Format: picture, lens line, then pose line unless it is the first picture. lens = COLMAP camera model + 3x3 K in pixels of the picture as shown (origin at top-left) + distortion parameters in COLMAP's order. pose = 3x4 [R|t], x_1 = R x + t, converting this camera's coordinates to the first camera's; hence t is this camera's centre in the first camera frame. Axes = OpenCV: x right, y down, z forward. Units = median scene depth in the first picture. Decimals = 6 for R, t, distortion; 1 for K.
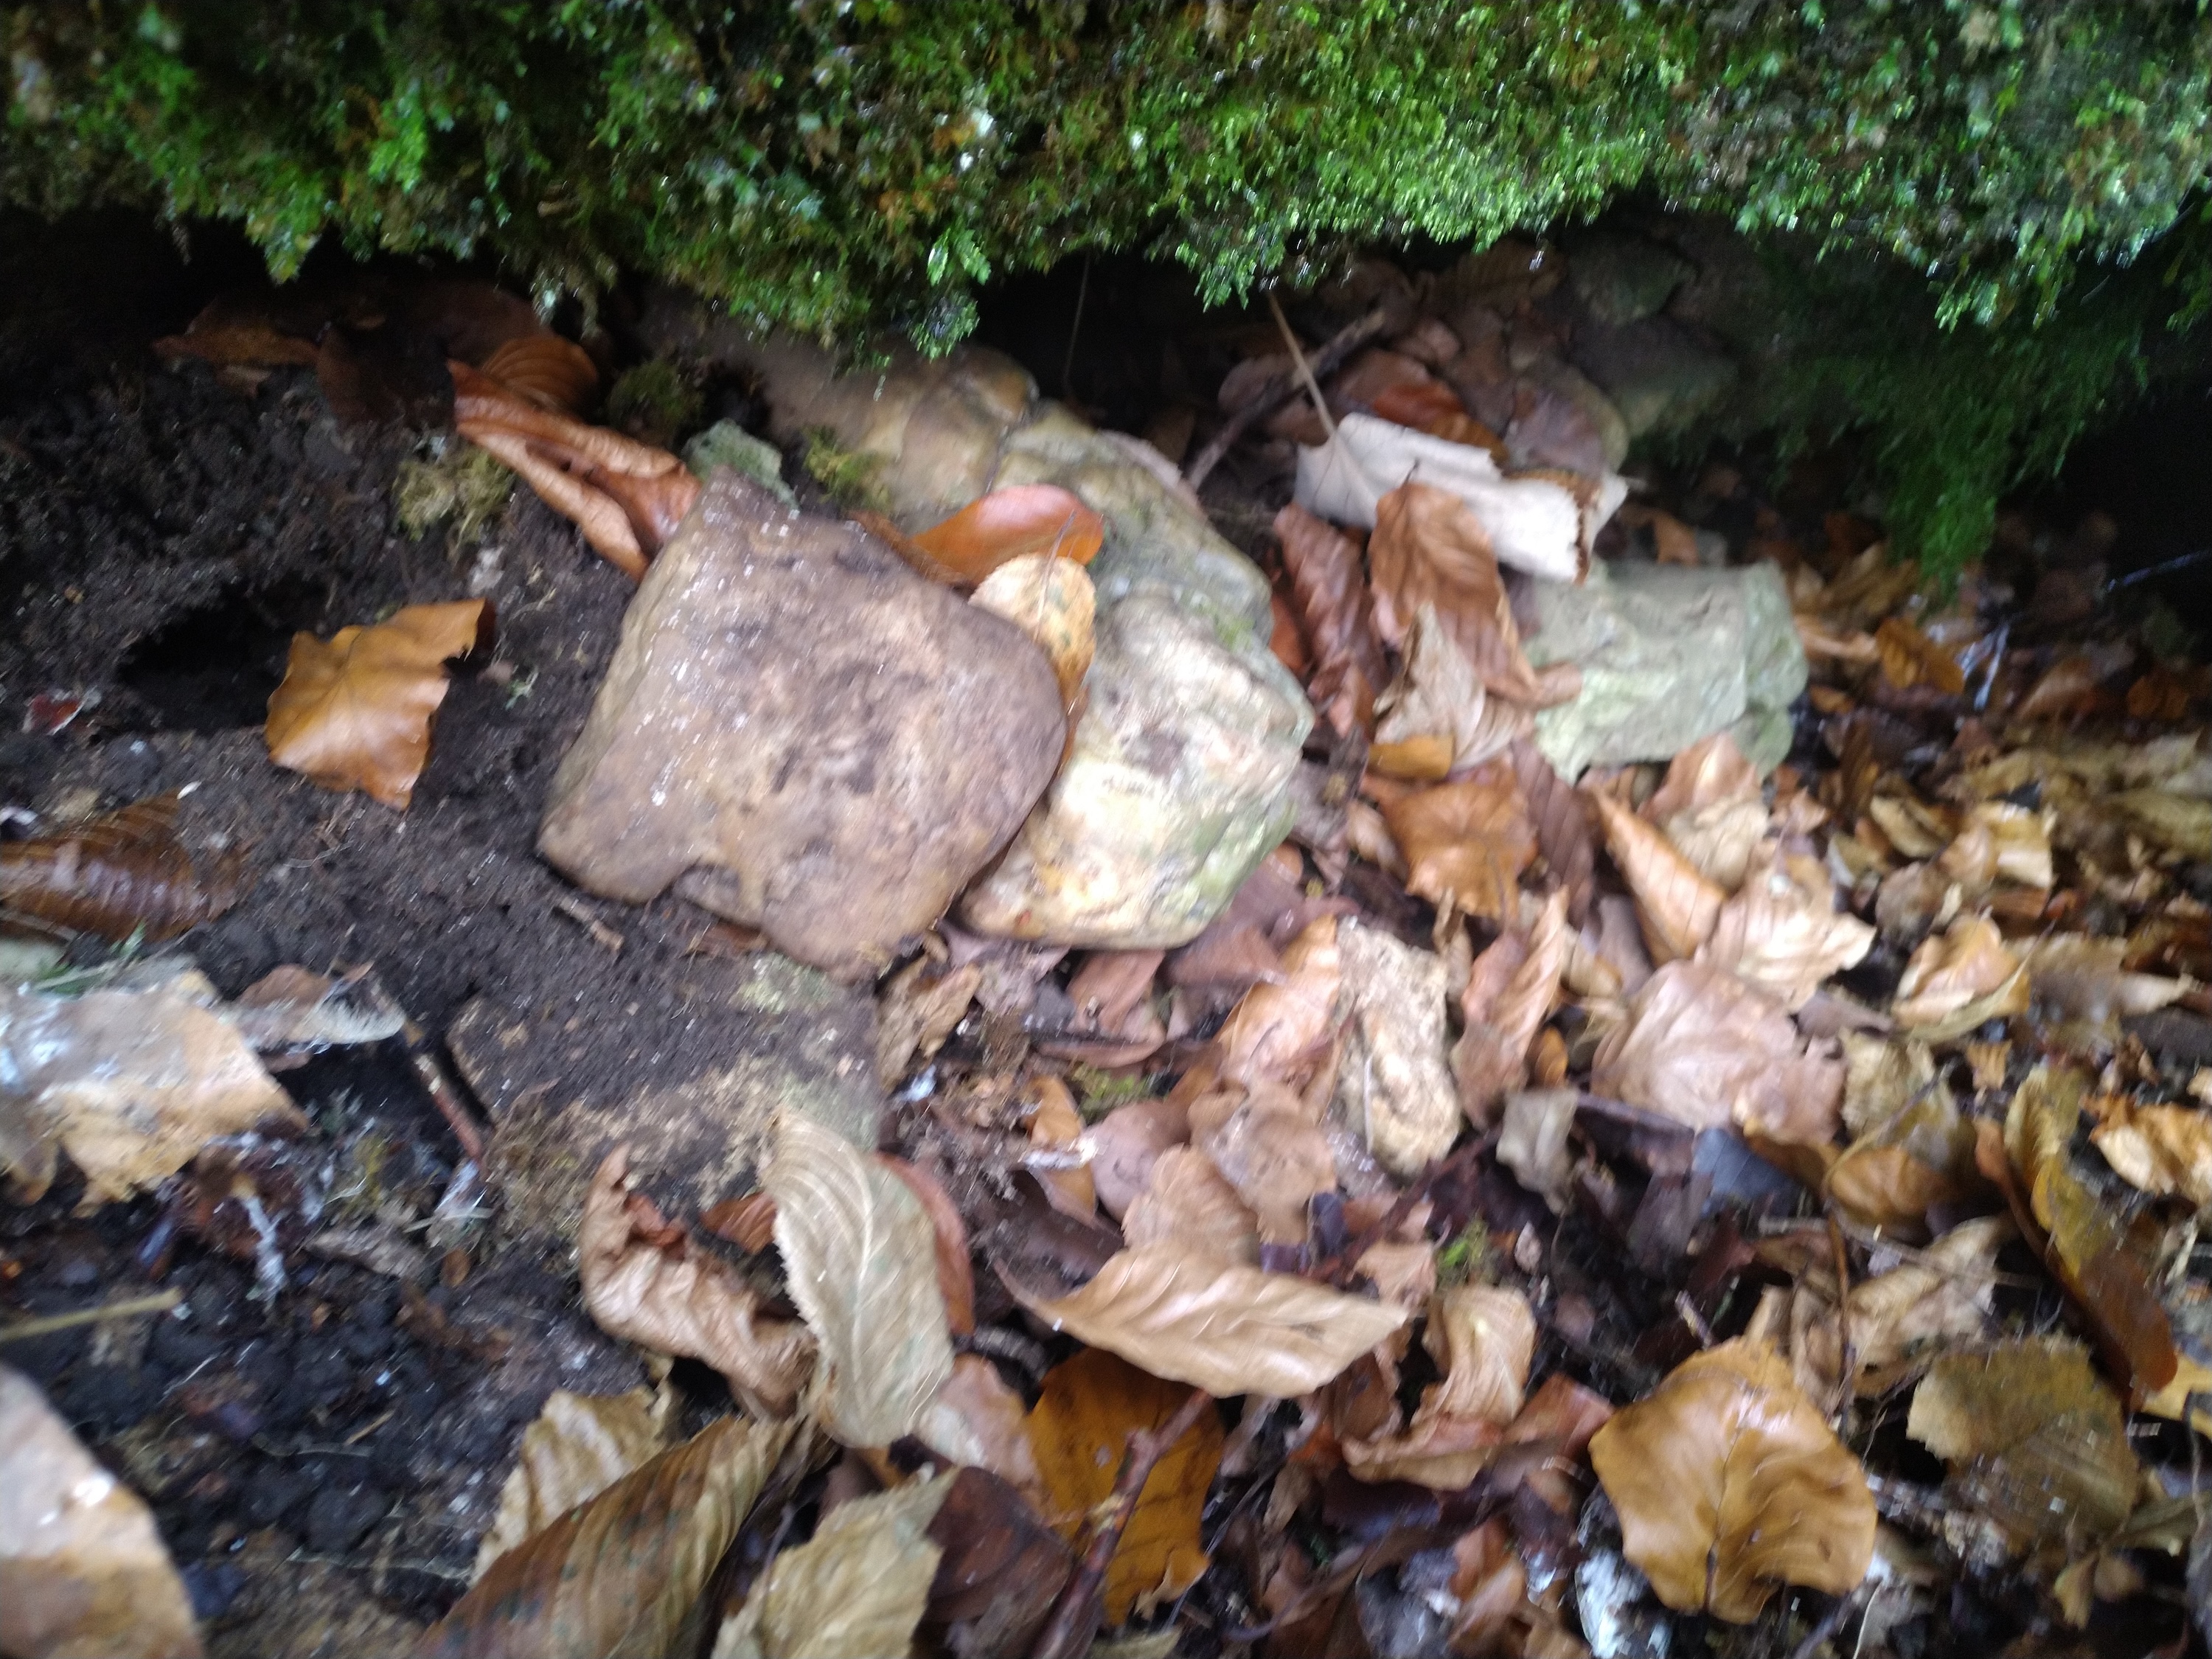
lens RADIAL K [[1754.7, 0, 1105.7], [0, 1754.7, 847.2], [0, 0, 1]] dist [0.004778, 0.003877]
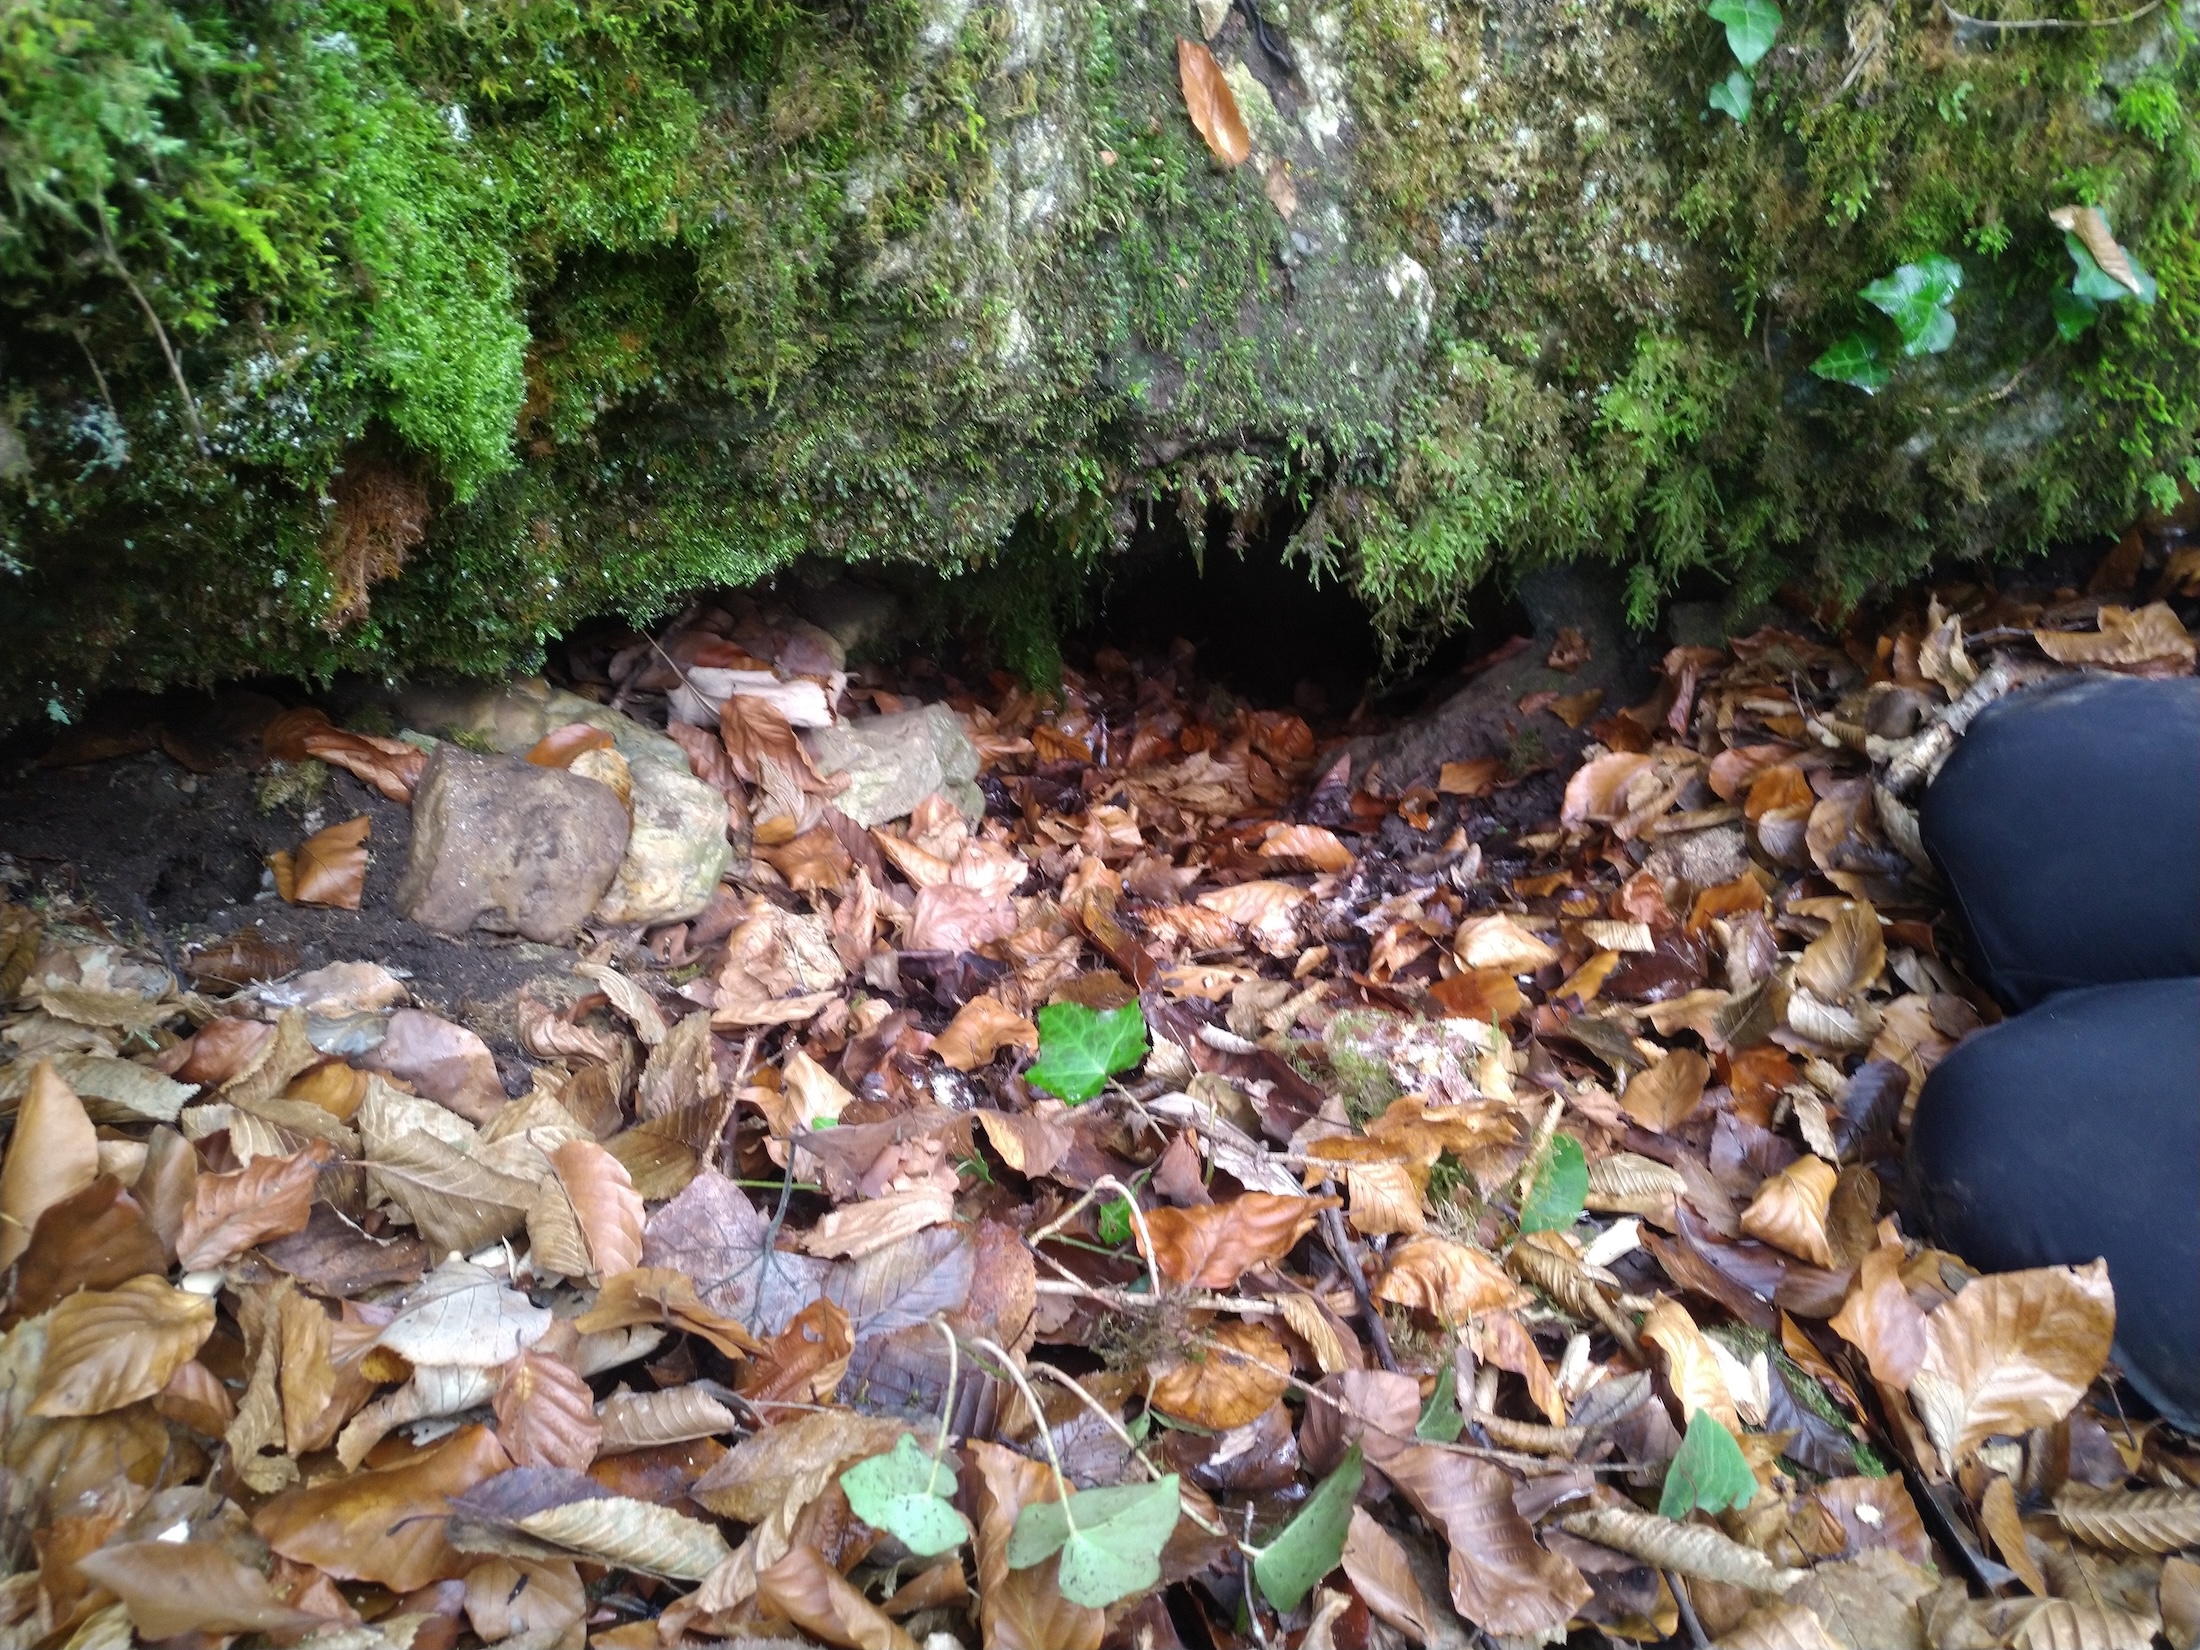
lens RADIAL K [[1745.2, 0, 1104.5], [0, 1745.2, 814.2], [0, 0, 1]] dist [0.004778, 0.003877]
pose [[0.896125, -0.231548, 0.378610, -0.234289], [0.286625, 0.953280, -0.095408, 0.230704], [-0.338830, 0.194016, 0.920626, -0.931346]]
